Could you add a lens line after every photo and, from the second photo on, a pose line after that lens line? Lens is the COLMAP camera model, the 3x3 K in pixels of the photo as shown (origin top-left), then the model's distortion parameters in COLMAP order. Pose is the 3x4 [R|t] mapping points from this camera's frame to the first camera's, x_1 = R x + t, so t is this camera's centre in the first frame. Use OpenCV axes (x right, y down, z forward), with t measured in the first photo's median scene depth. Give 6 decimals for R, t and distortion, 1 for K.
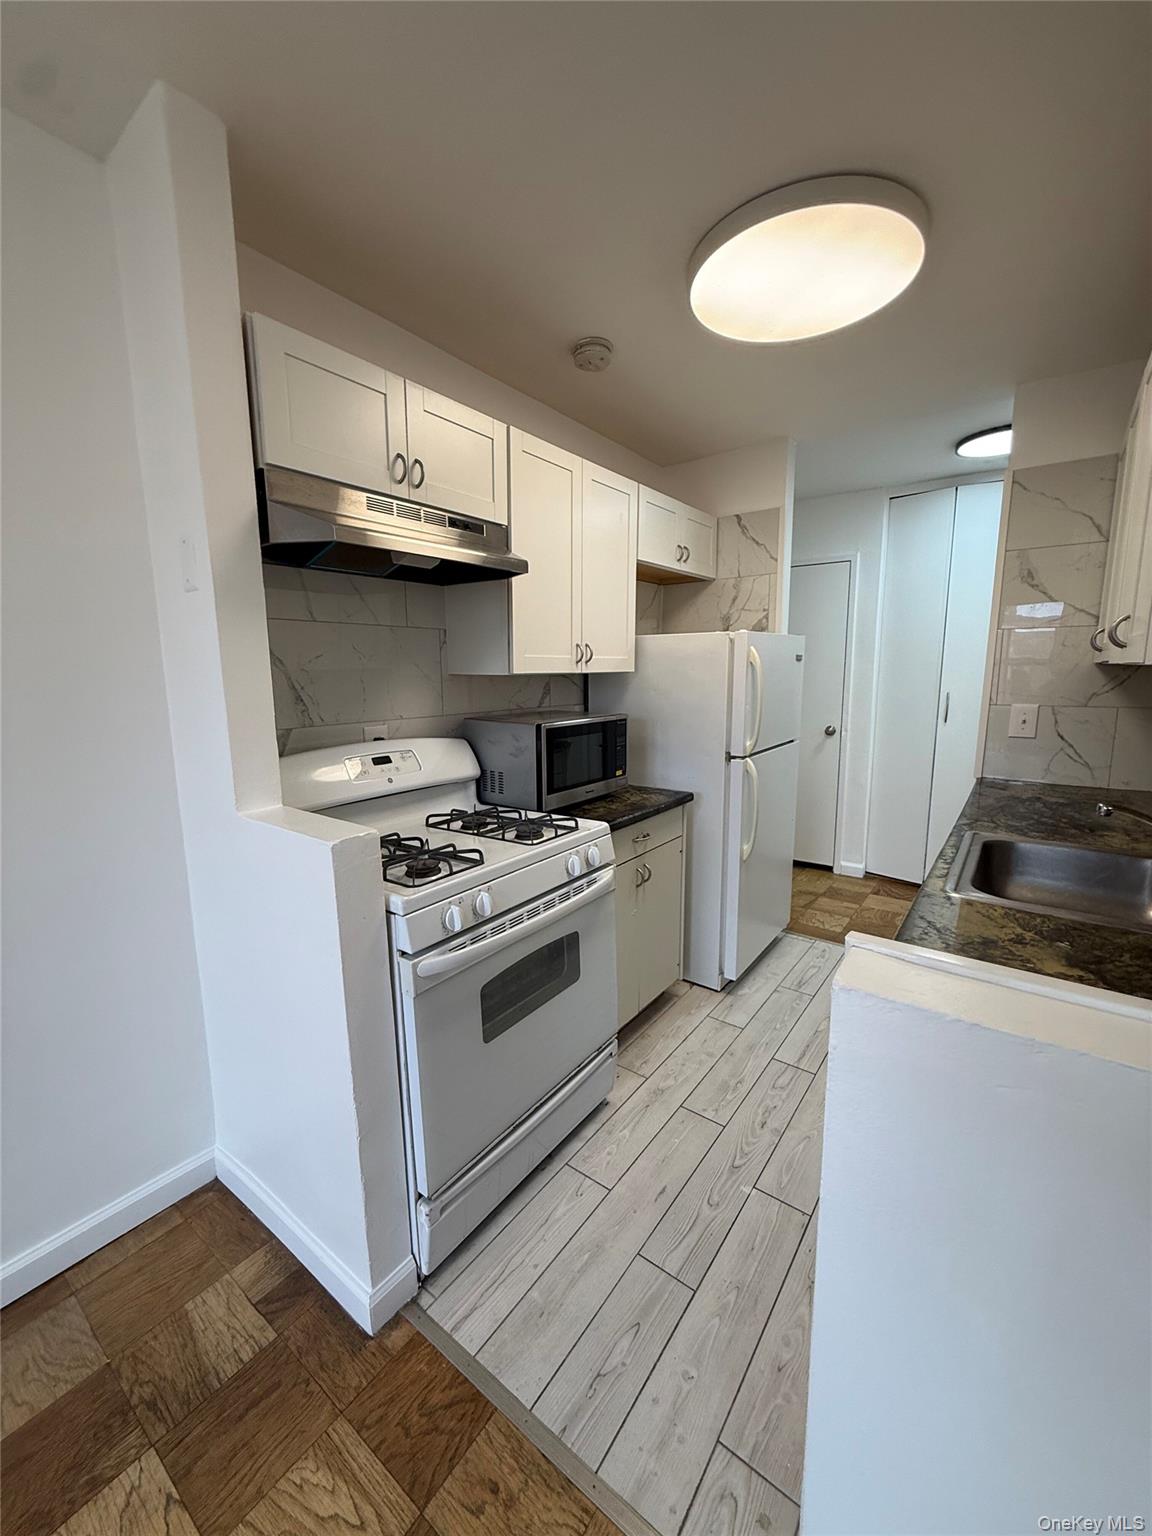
lens RADIAL K [[610.7, 0, 576.5], [0, 610.7, 762.0], [0, 0, 1]] dist [-0.001702, 0.000190]
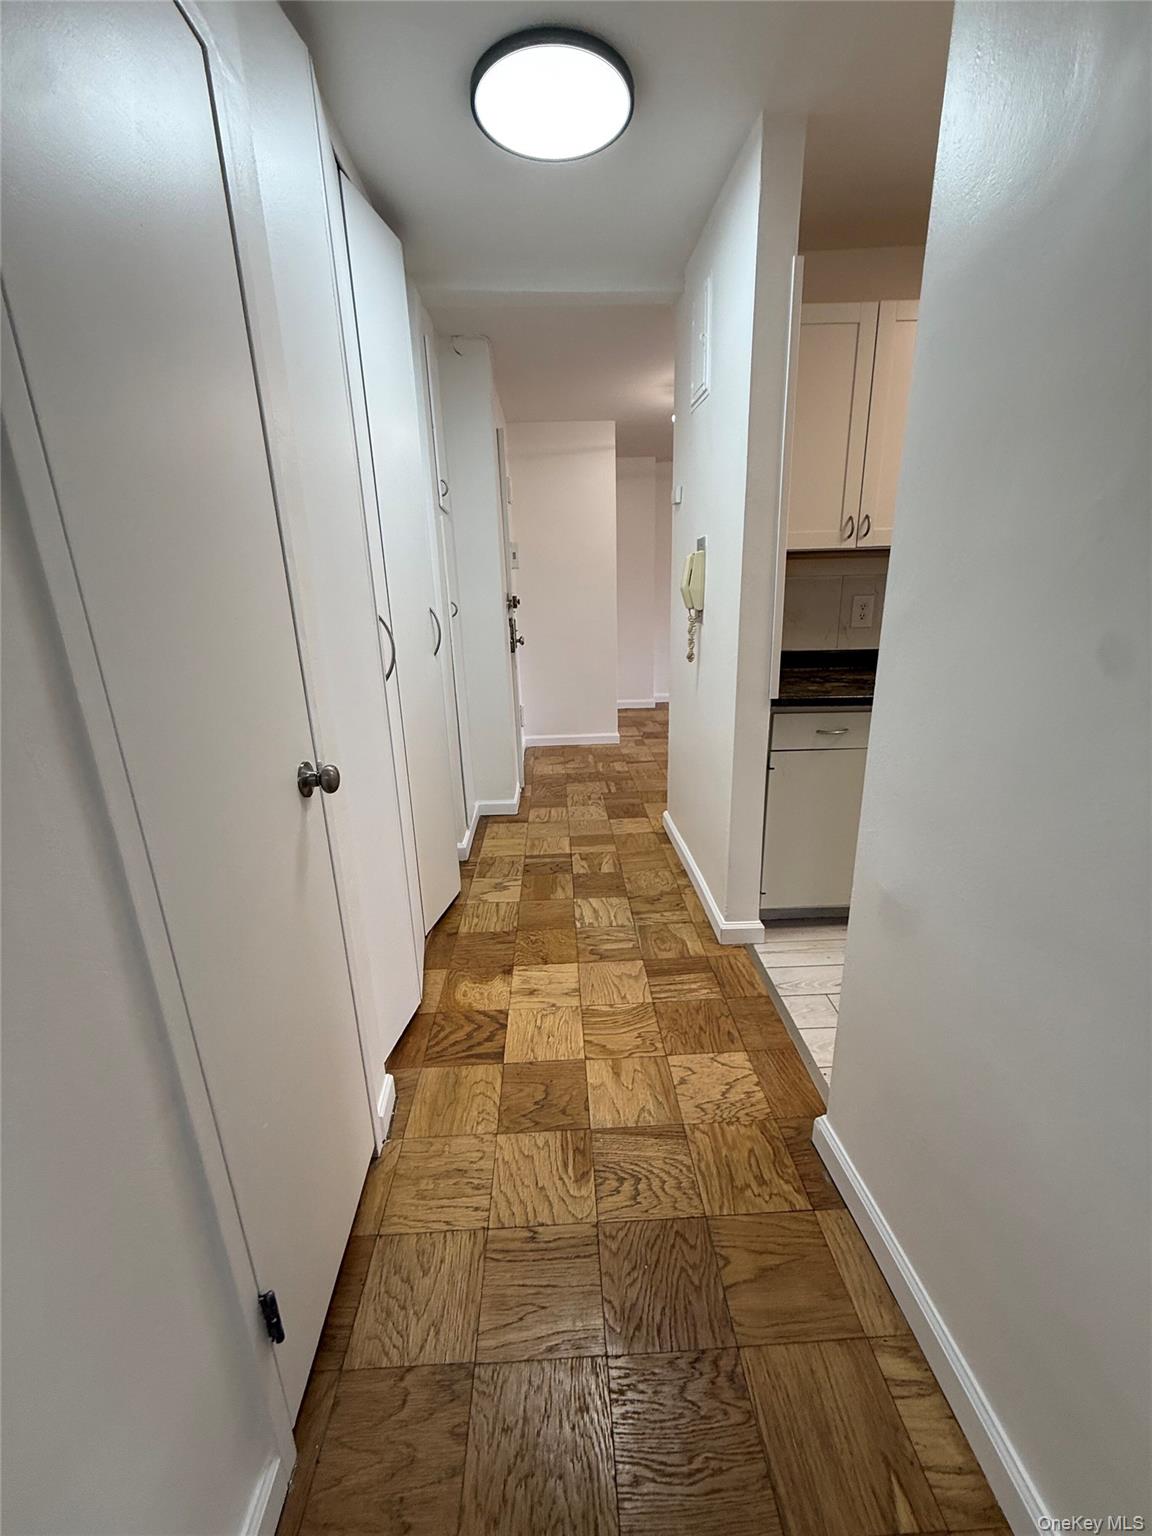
lens RADIAL K [[610.7, 0, 576.5], [0, 610.7, 762.0], [0, 0, 1]] dist [-0.001702, 0.000190]
pose [[-0.629081, -0.194116, 0.752713, 0.232690], [0.148750, 0.920363, 0.361669, -0.243226], [-0.762975, 0.339485, -0.550108, 1.828939]]
